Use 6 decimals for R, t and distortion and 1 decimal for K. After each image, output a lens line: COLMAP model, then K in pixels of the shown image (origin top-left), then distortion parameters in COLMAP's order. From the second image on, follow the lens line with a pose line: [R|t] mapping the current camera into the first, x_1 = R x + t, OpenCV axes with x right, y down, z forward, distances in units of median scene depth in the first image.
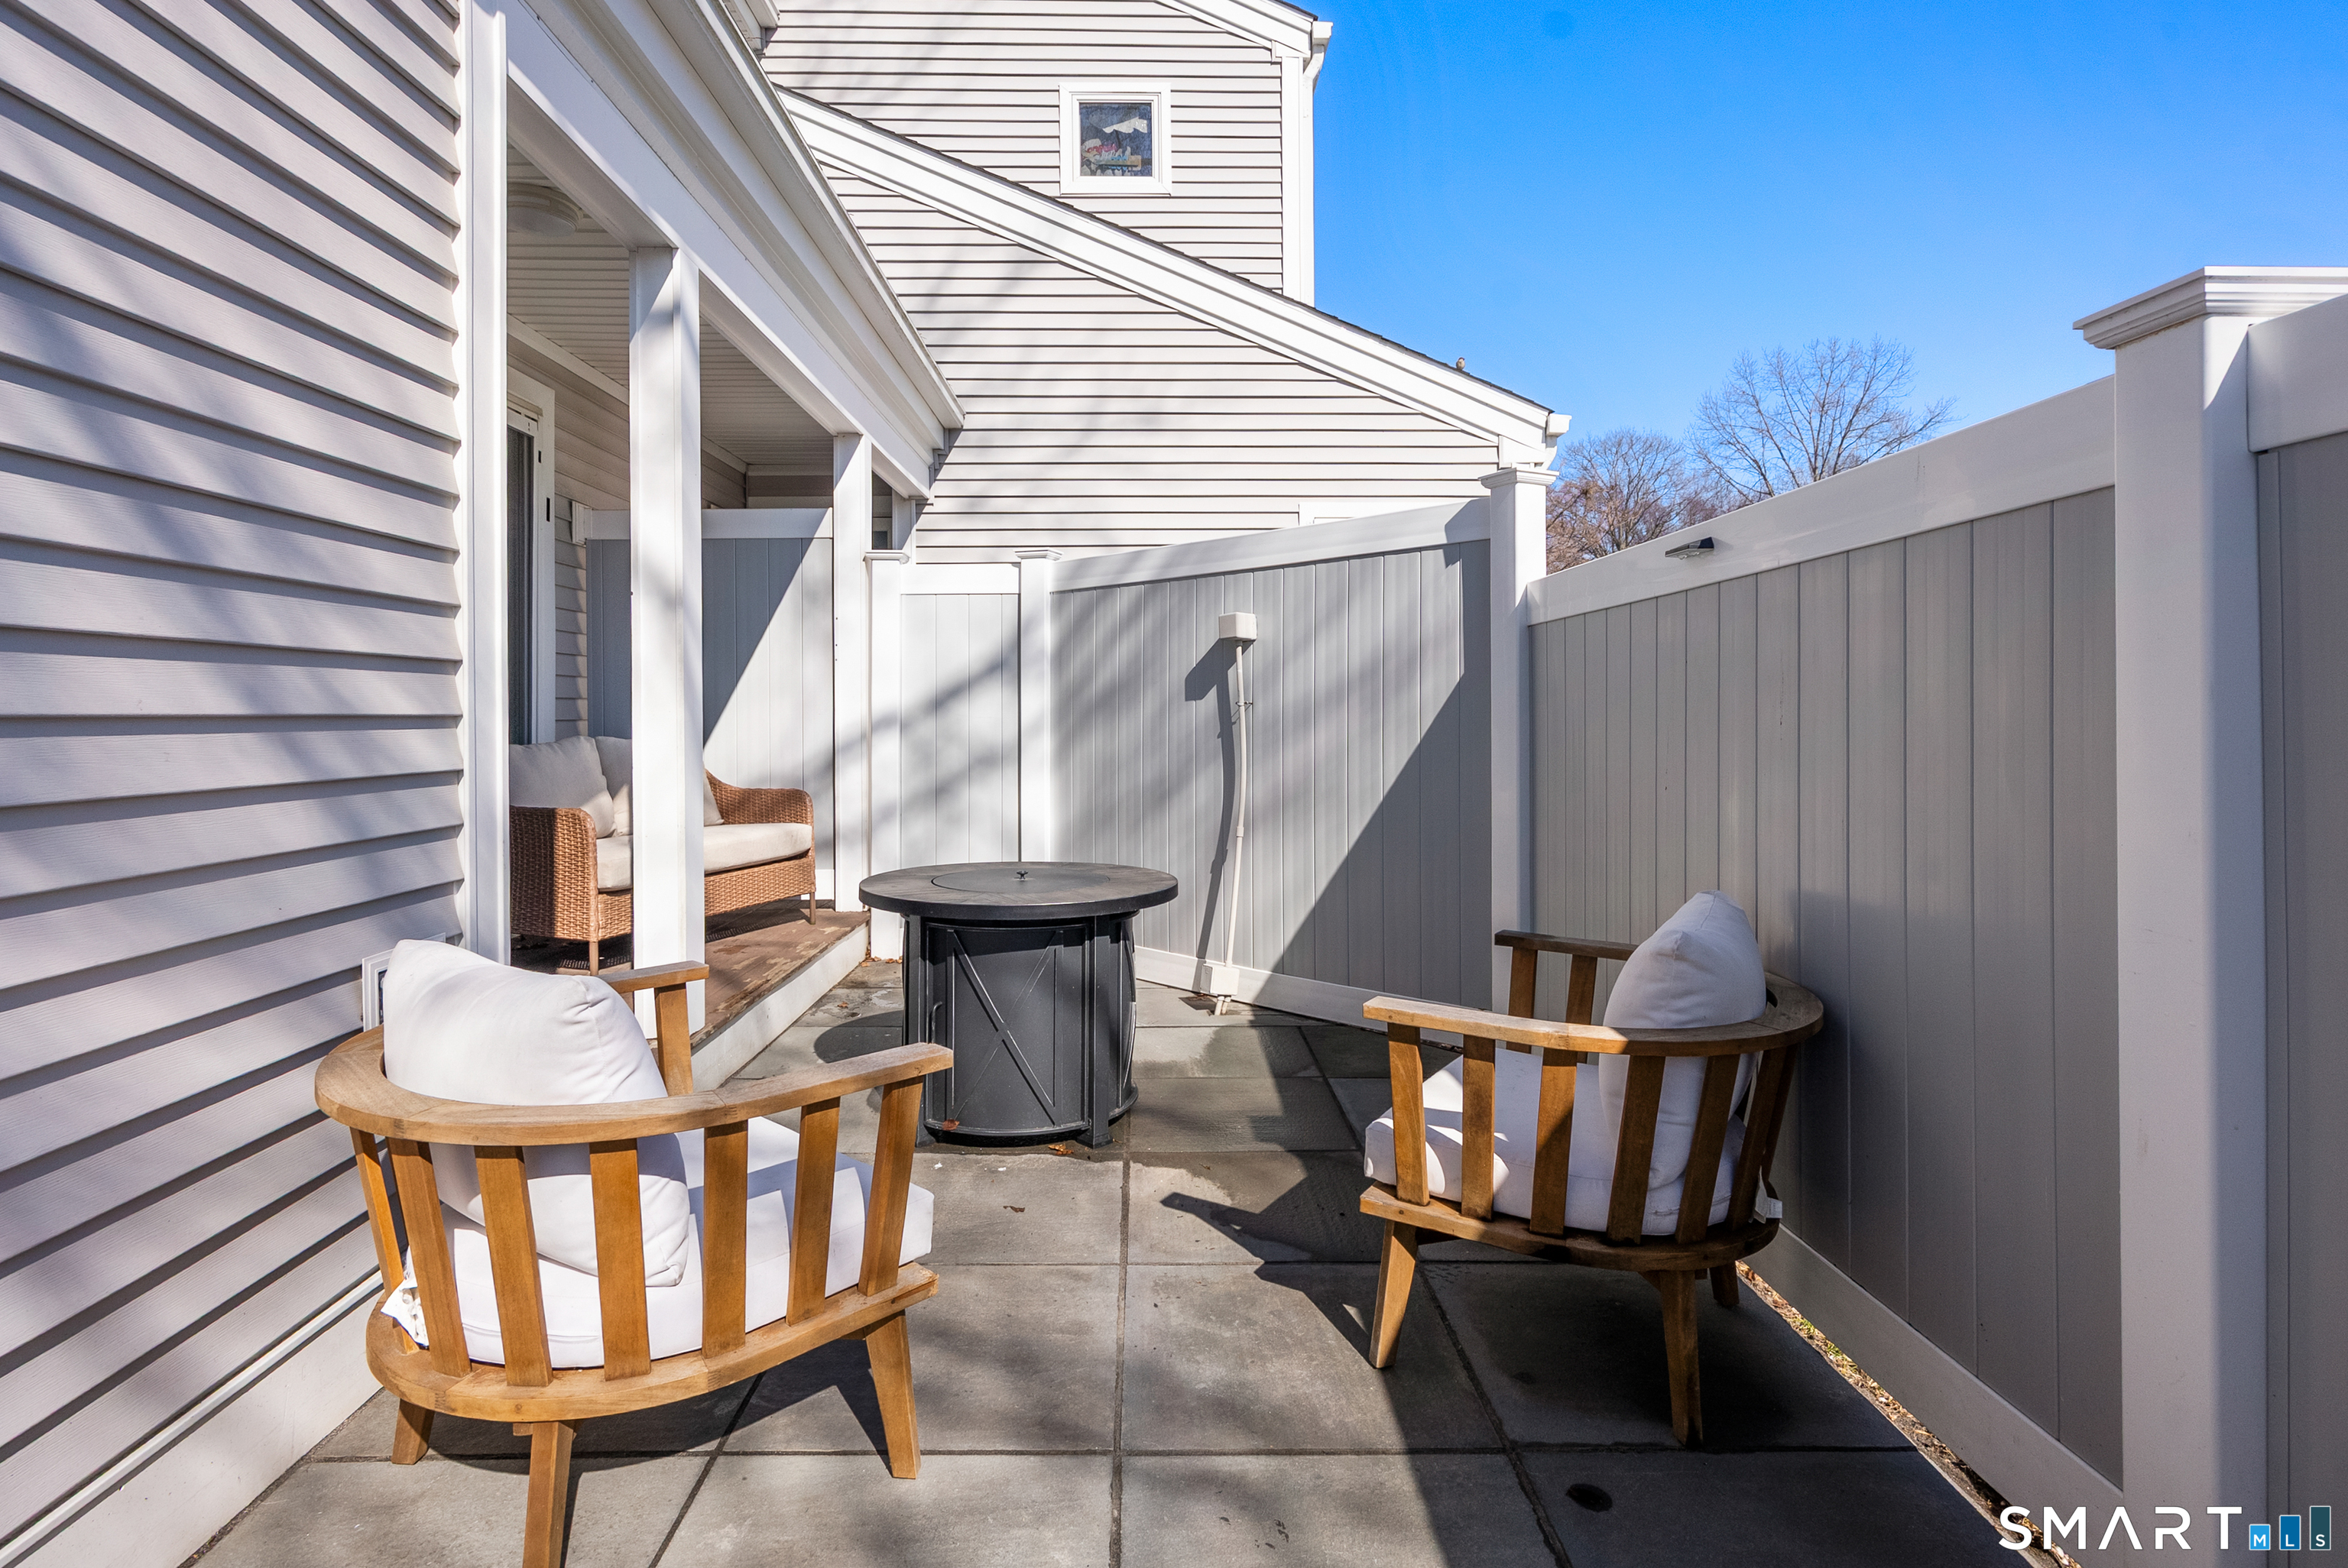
lens RADIAL K [[1150.1, 0, 1175.0], [0, 1150.1, 751.1], [0, 0, 1]] dist [0.001500, 0.000609]
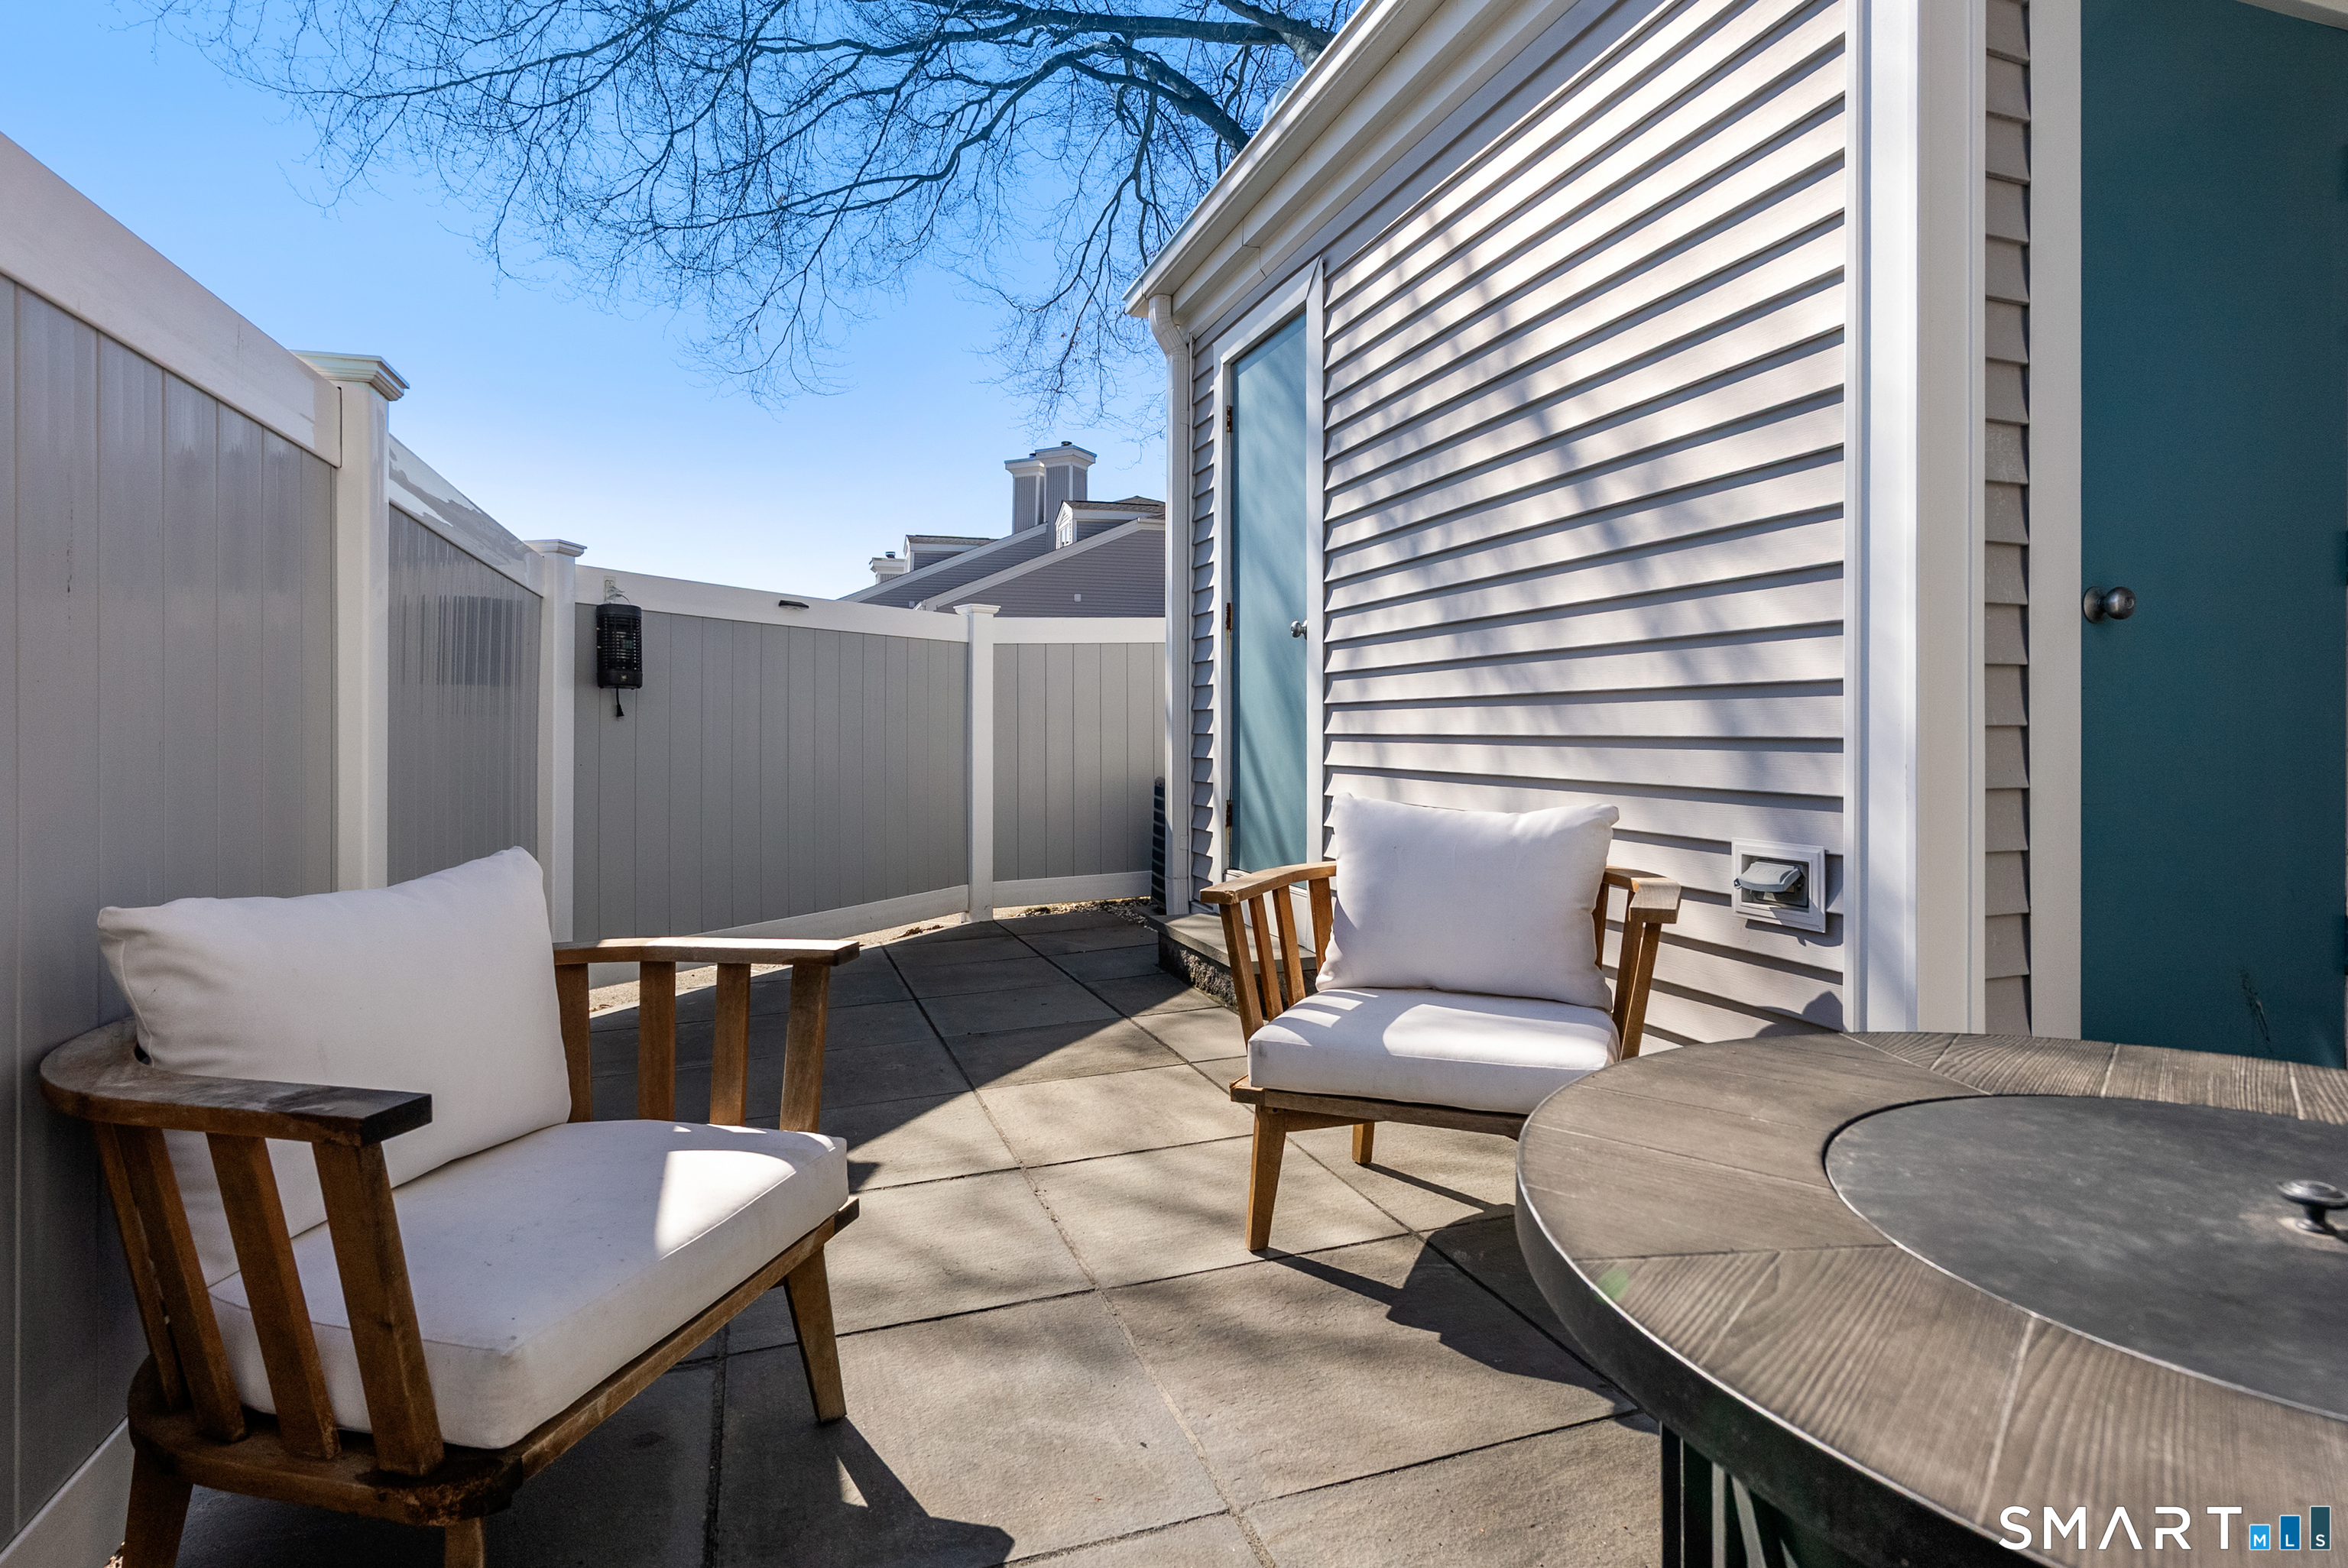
lens RADIAL K [[1227.4, 0, 1164.9], [0, 1227.4, 724.6], [0, 0, 1]] dist [-0.000893, -0.000097]
pose [[-0.954996, 0.009965, -0.296450, 0.217360], [0.000779, 0.999516, 0.031089, 0.023585], [0.296616, 0.029459, -0.954542, 1.977336]]
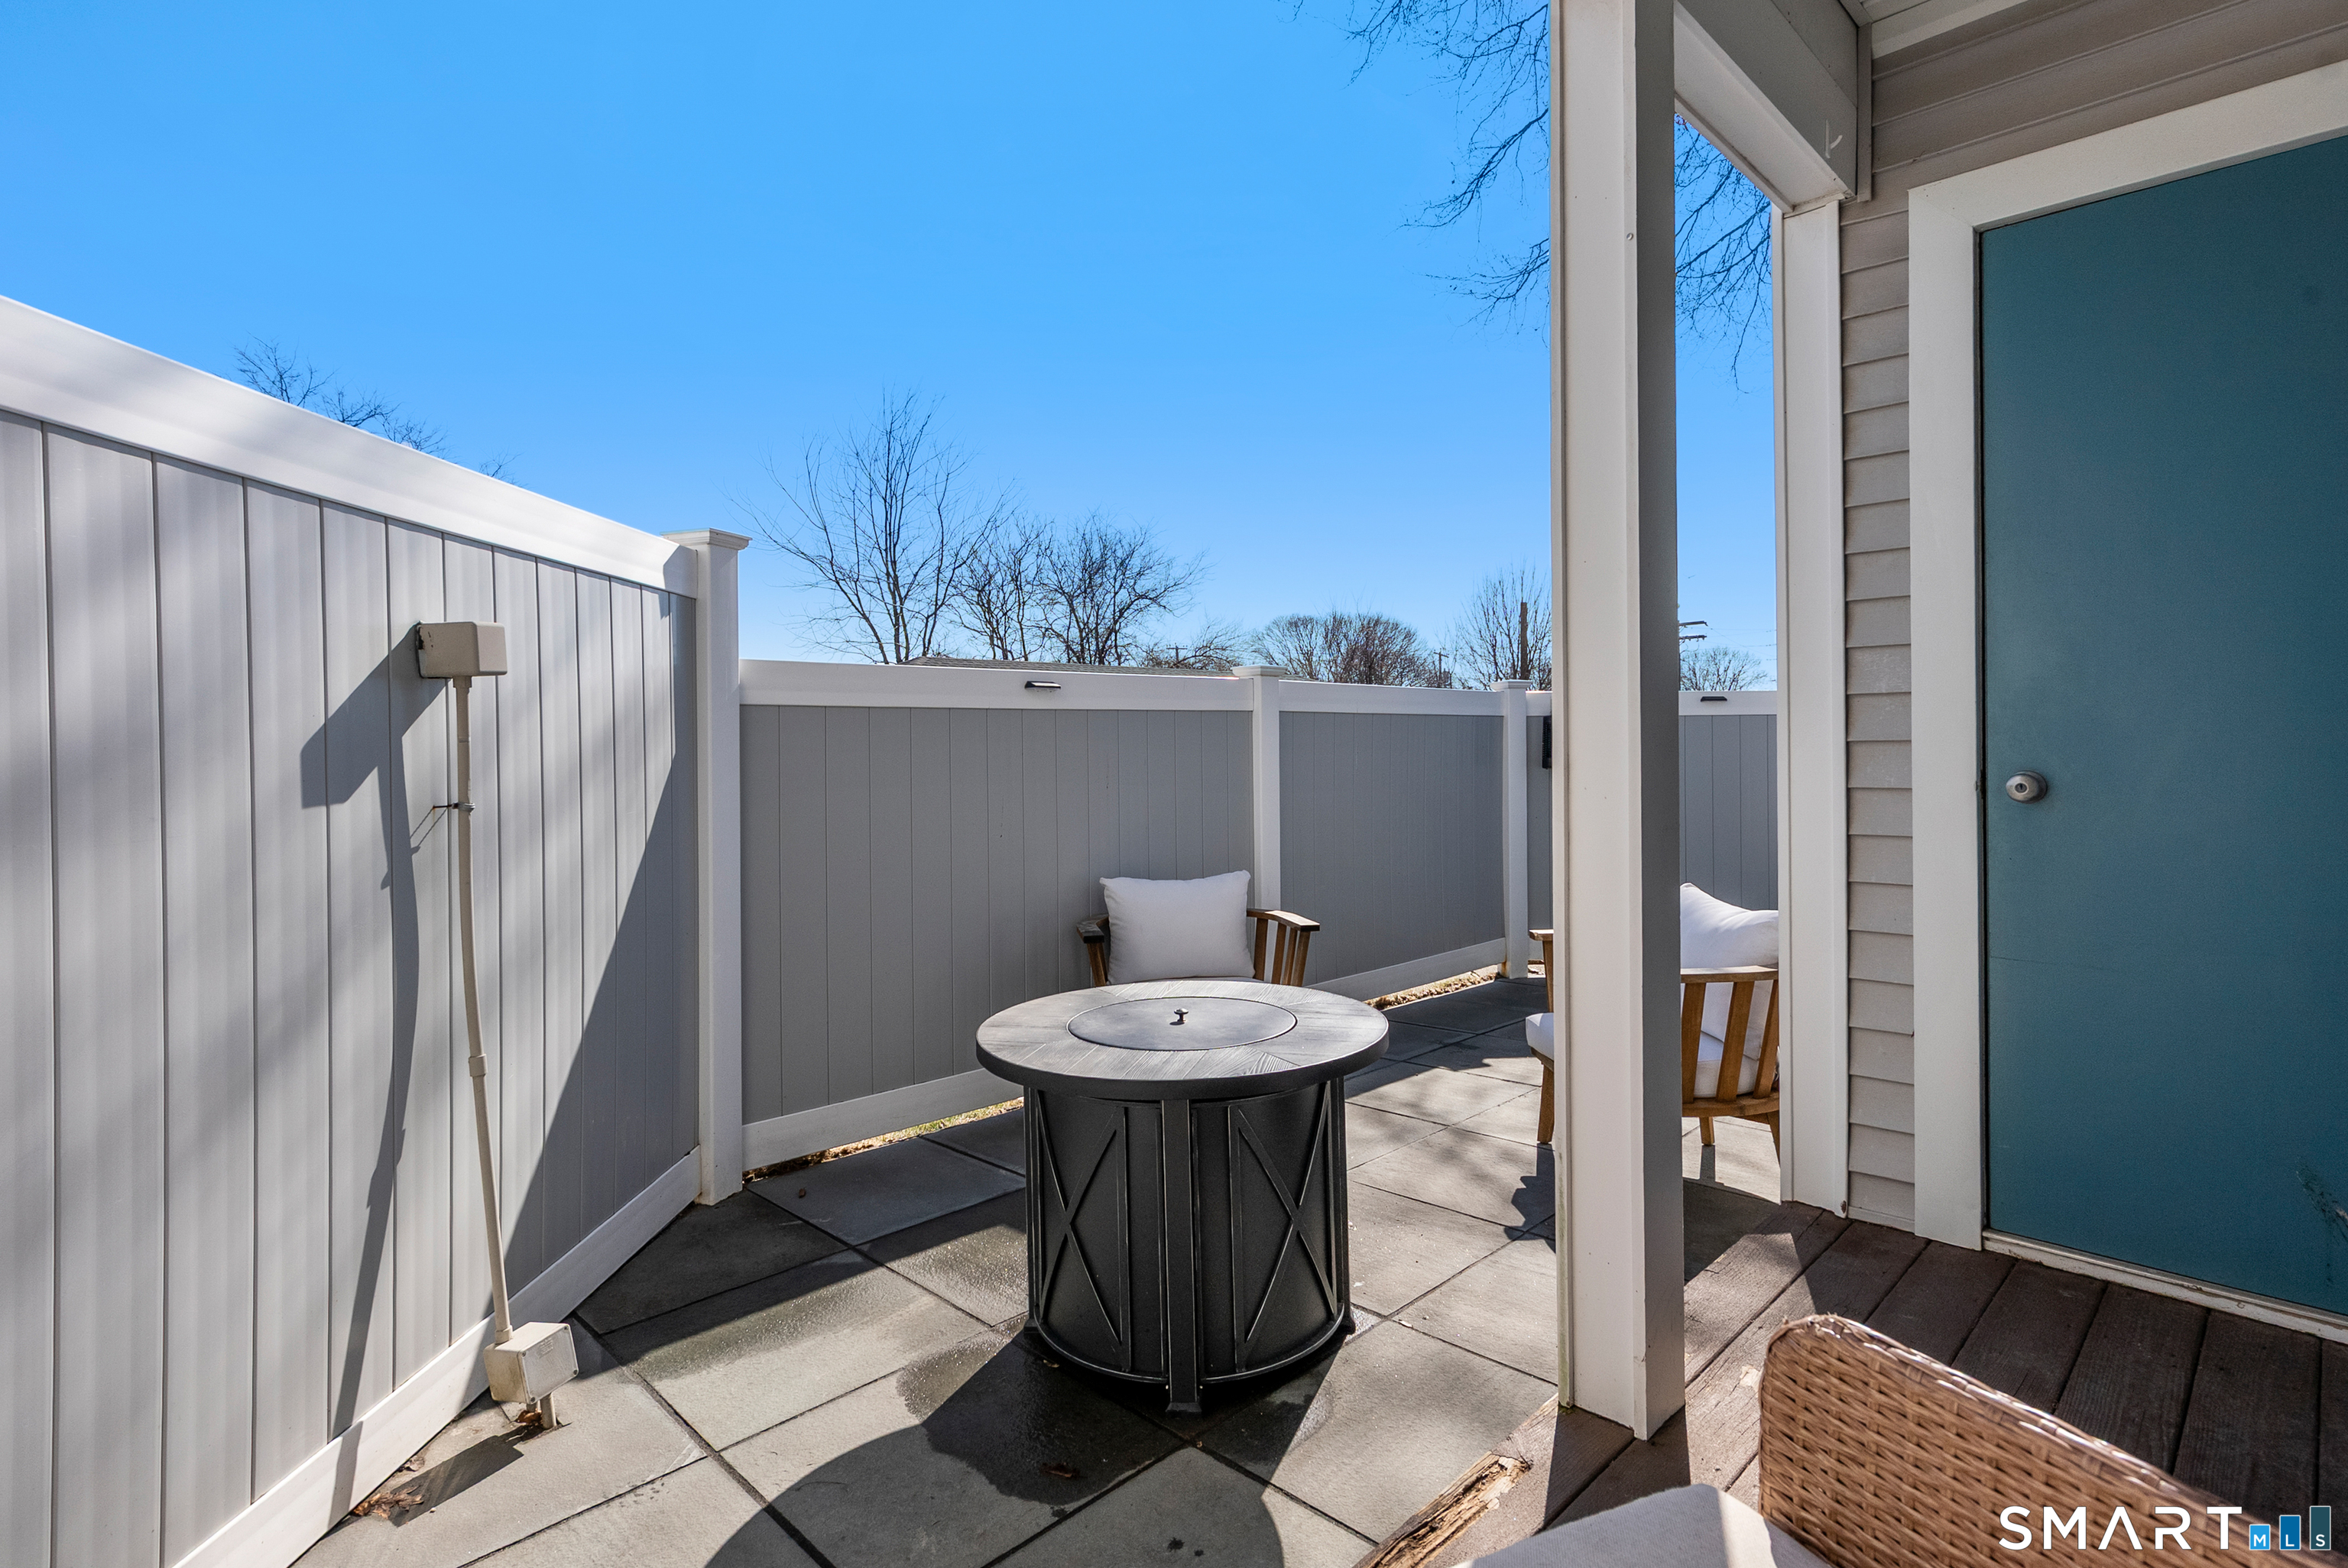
lens RADIAL K [[1150.1, 0, 1175.0], [0, 1150.1, 751.1], [0, 0, 1]] dist [0.001500, 0.000609]
pose [[-0.697911, 0.007958, 0.716140, -1.163304], [0.033237, 0.999221, 0.021287, -0.151466], [-0.715413, 0.038659, -0.697632, 2.647876]]
